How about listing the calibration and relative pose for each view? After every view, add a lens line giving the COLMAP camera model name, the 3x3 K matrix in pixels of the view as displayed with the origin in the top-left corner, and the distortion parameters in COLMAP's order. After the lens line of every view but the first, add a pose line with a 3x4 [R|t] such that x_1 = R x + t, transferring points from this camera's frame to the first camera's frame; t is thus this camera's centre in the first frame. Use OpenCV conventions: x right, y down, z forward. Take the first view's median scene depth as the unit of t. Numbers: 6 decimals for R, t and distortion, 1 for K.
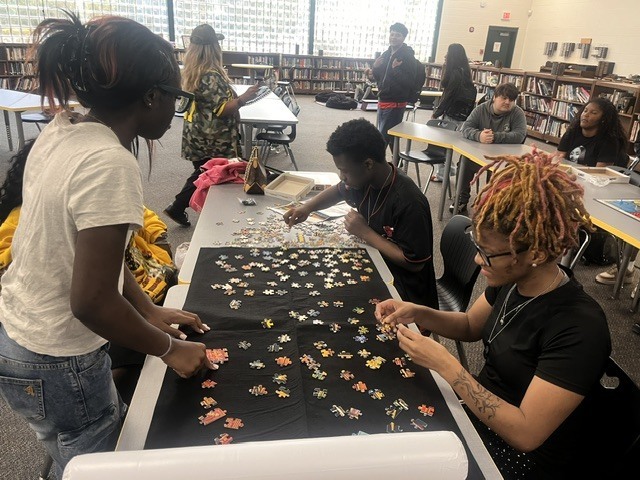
lens RADIAL K [[477.6, 0, 320.0], [0, 477.6, 240.0], [0, 0, 1]] dist [0.040019, -0.067181]
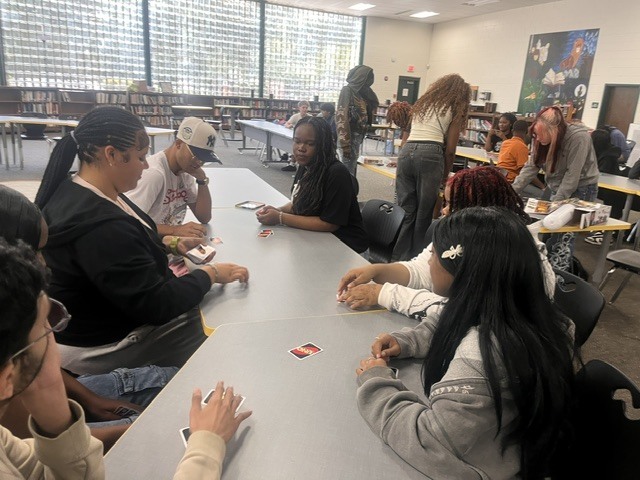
lens RADIAL K [[477.6, 0, 320.0], [0, 477.6, 240.0], [0, 0, 1]] dist [0.040019, -0.067181]
pose [[0.975718, -0.060524, 0.210501, -0.173374], [0.077022, 0.994493, -0.071073, 0.070340], [-0.205040, 0.085560, 0.975007, -0.185120]]
